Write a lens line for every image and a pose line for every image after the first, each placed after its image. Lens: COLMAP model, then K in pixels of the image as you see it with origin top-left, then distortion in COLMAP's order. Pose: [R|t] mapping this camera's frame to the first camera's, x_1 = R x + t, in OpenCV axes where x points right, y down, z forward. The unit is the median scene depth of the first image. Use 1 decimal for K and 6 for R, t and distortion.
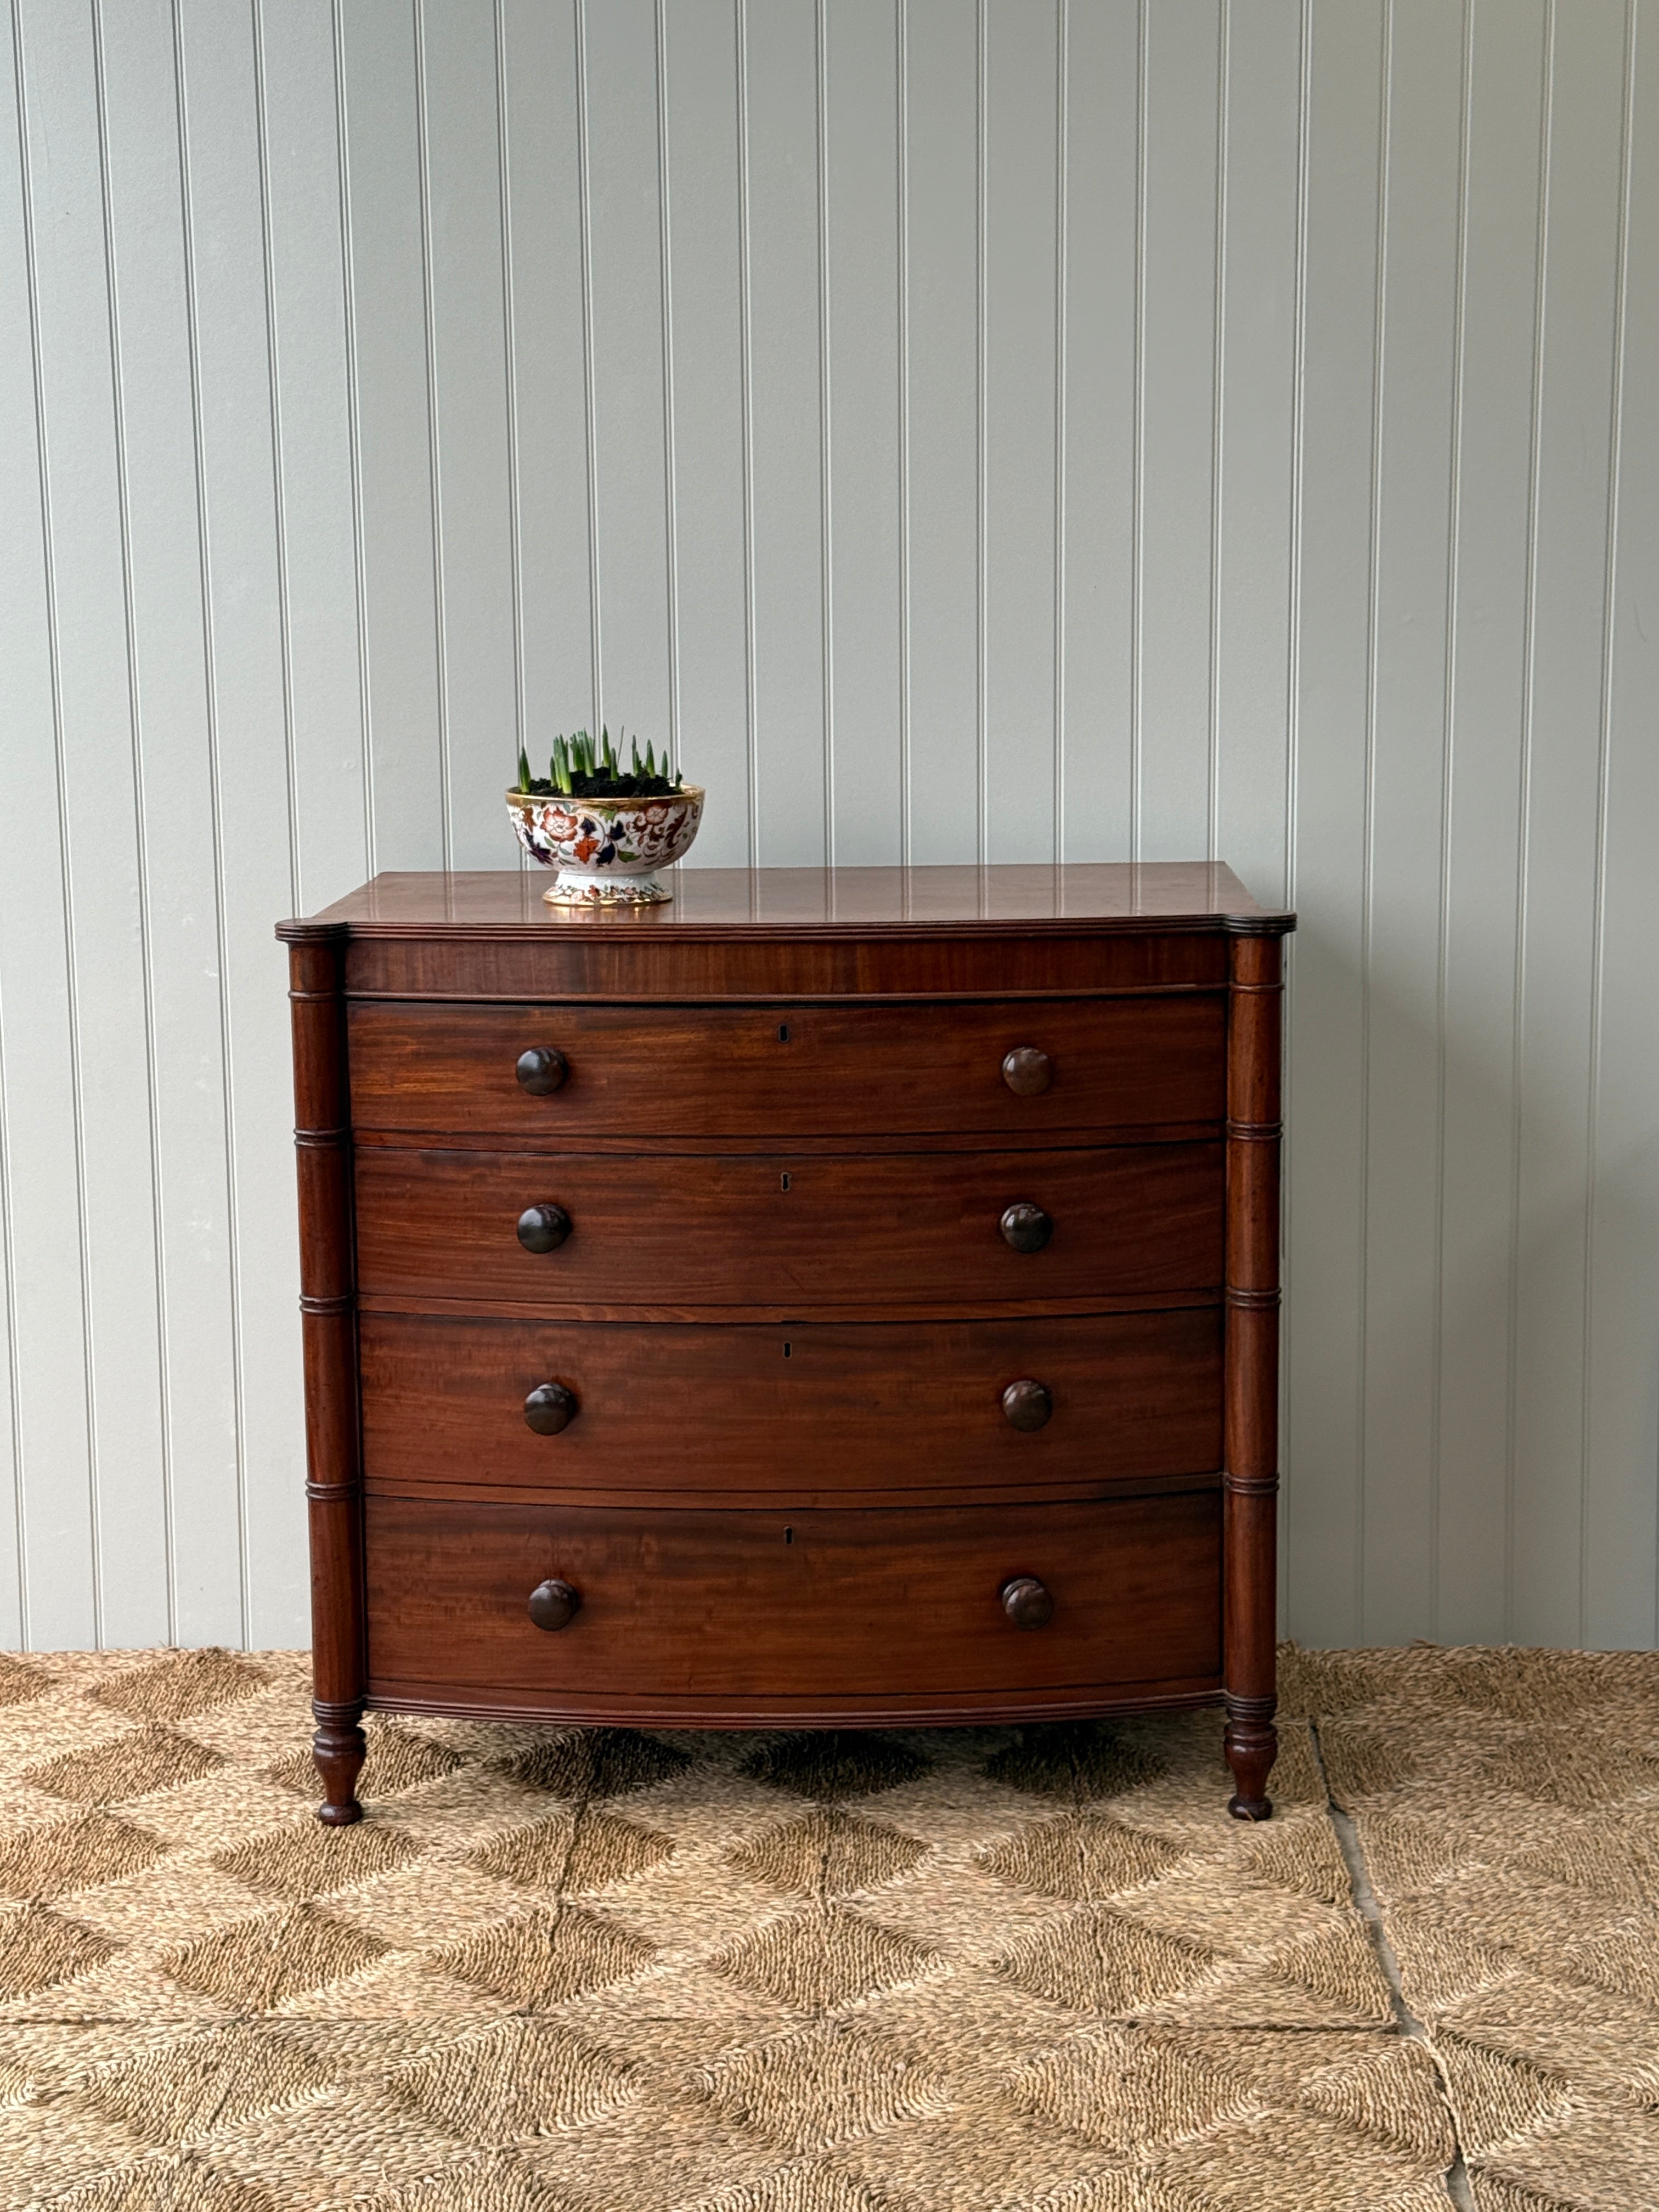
lens RADIAL K [[3545.0, 0, 829.9], [0, 3545.0, 1101.1], [0, 0, 1]] dist [0.127877, 0.000000]
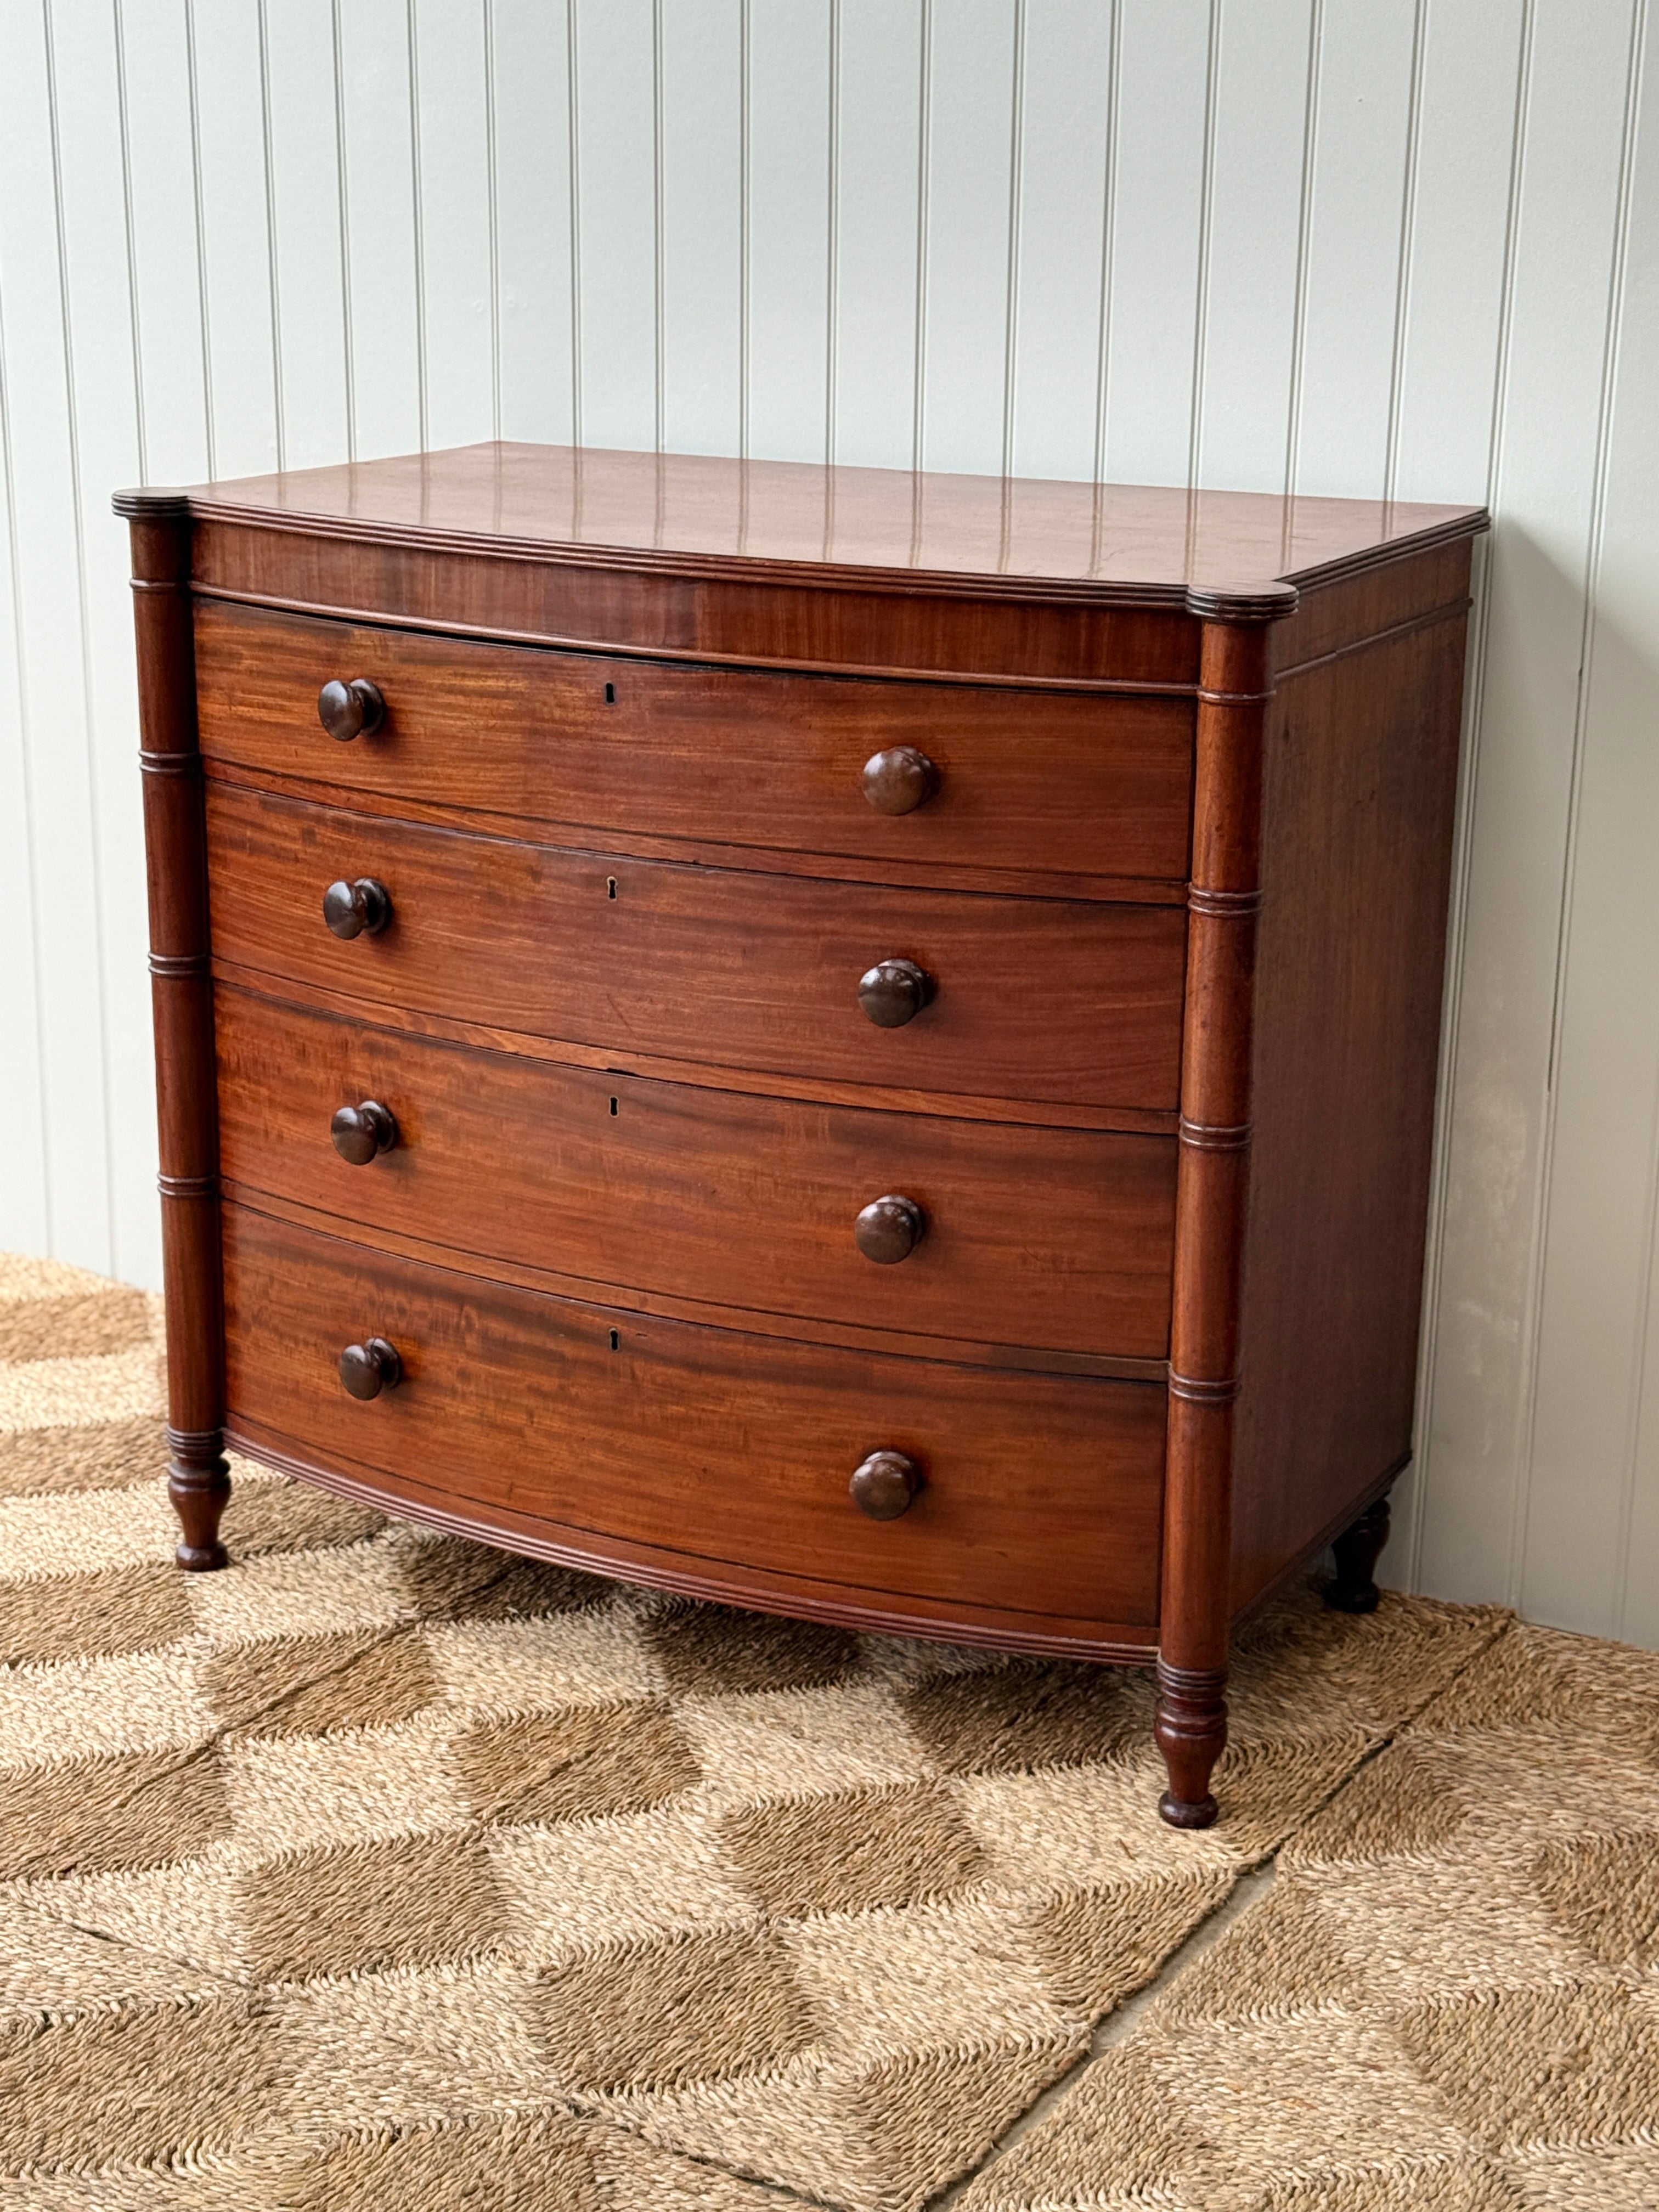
lens RADIAL K [[3545.0, 0, 814.4], [0, 3545.0, 1128.4], [0, 0, 1]] dist [0.127877, 0.000000]
pose [[0.884552, 0.155040, -0.439921, 0.365142], [-0.097824, 0.983830, 0.150032, -0.044847], [0.456069, -0.089676, 0.885415, 0.336961]]
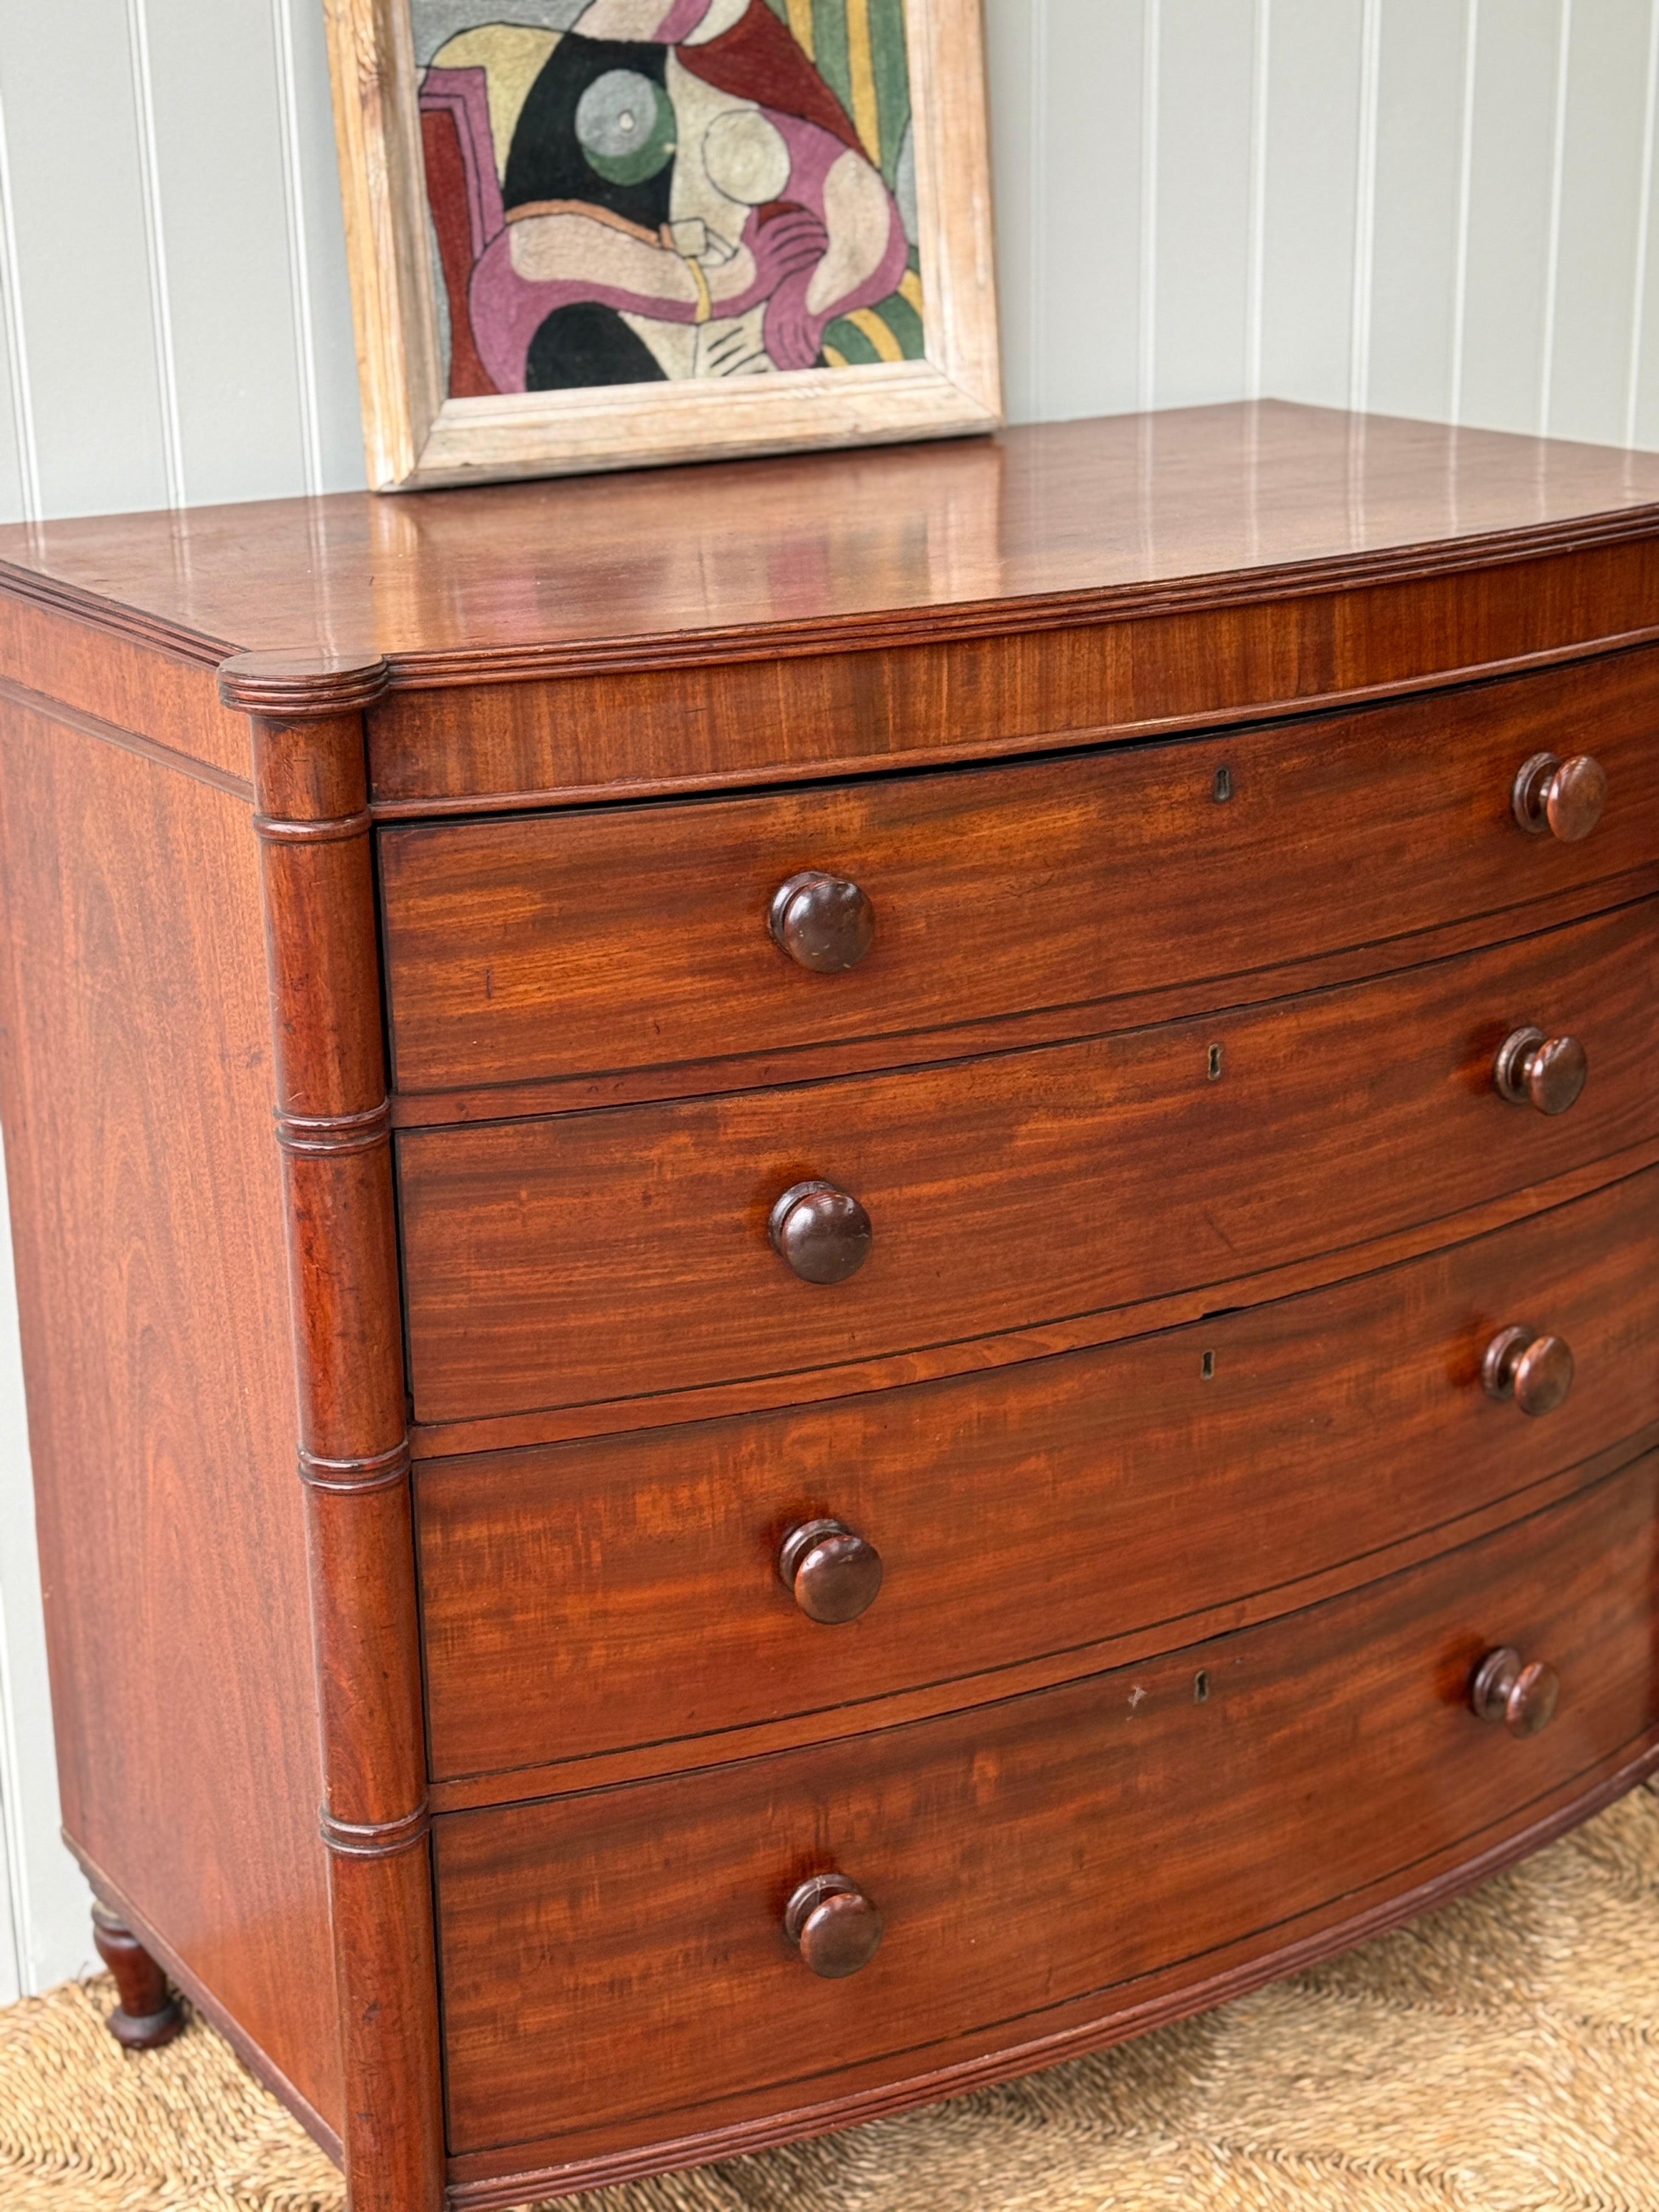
lens RADIAL K [[3545.0, 0, 837.8], [0, 3545.0, 1111.7], [0, 0, 1]] dist [0.127877, 0.000000]
pose [[0.831183, -0.172118, 0.528687, -0.337618], [0.098924, 0.981487, 0.164006, -0.061915], [-0.547127, -0.084020, 0.832822, 0.581900]]
